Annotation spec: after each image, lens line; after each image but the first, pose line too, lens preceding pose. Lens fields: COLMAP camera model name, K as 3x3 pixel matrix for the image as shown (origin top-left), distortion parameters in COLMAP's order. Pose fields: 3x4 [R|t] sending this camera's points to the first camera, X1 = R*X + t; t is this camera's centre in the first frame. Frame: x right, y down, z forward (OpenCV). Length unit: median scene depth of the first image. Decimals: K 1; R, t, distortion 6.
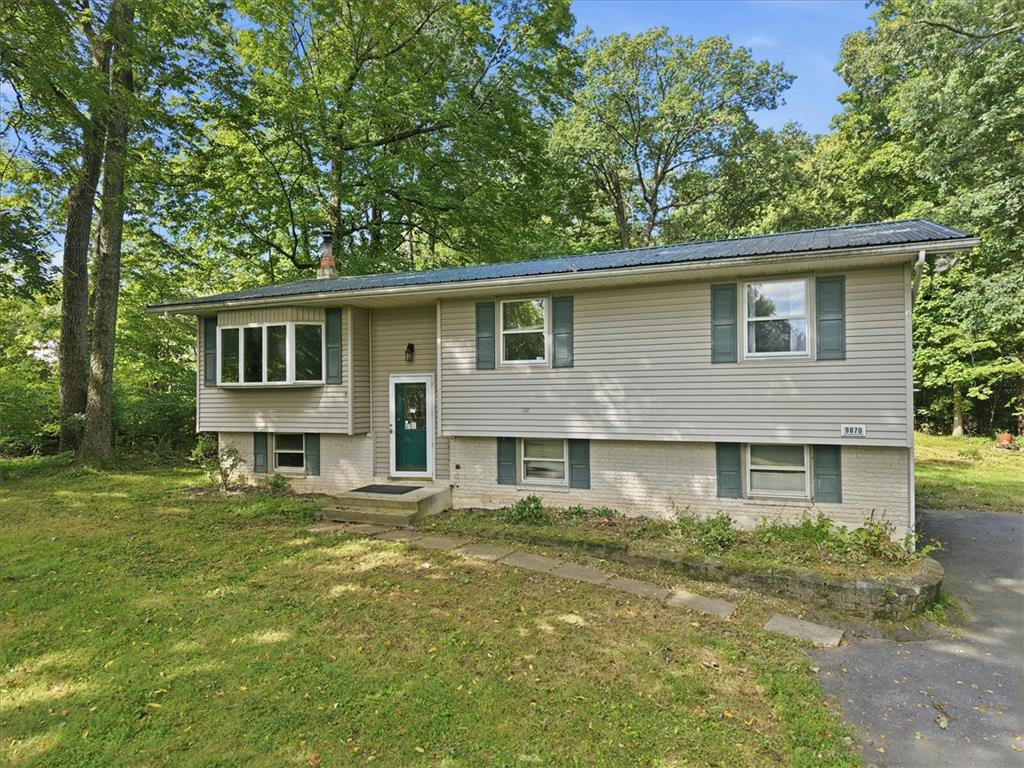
lens RADIAL K [[681.1, 0, 512.0], [0, 681.1, 384.0], [0, 0, 1]] dist [0.025728, -0.020304]
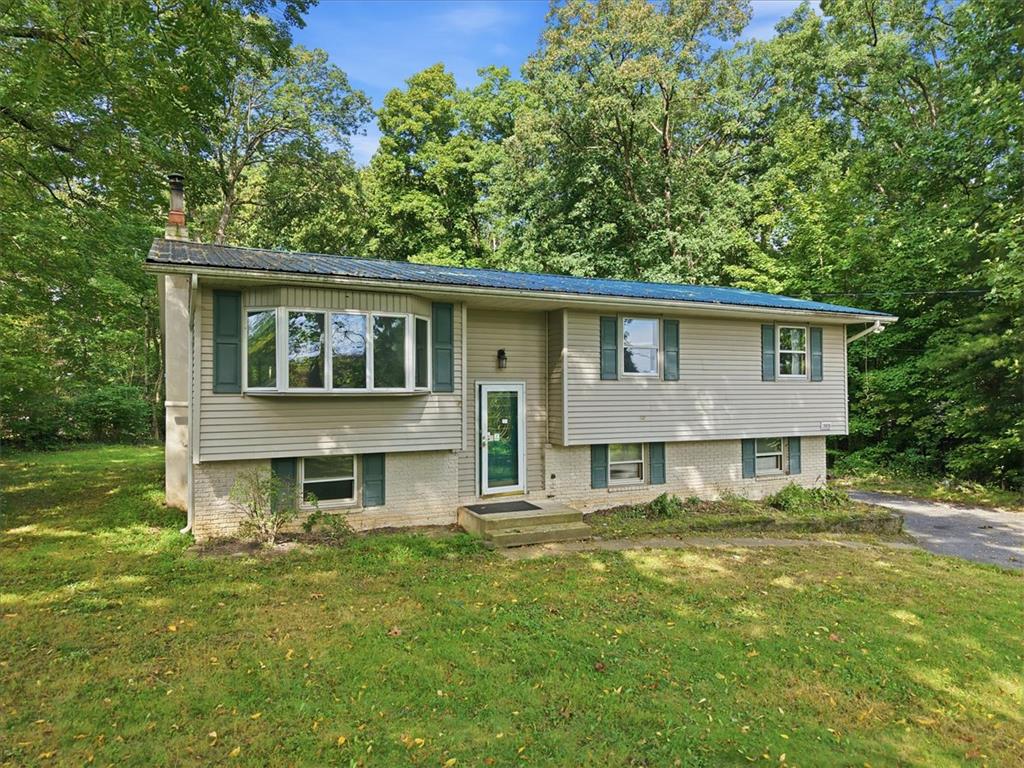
lens RADIAL K [[681.1, 0, 512.0], [0, 681.1, 384.0], [0, 0, 1]] dist [0.025728, -0.020304]
pose [[0.641074, 0.023724, 0.767112, -0.905861], [-0.006099, 0.999648, -0.025819, 0.012421], [-0.767455, 0.011873, 0.640993, 0.414168]]
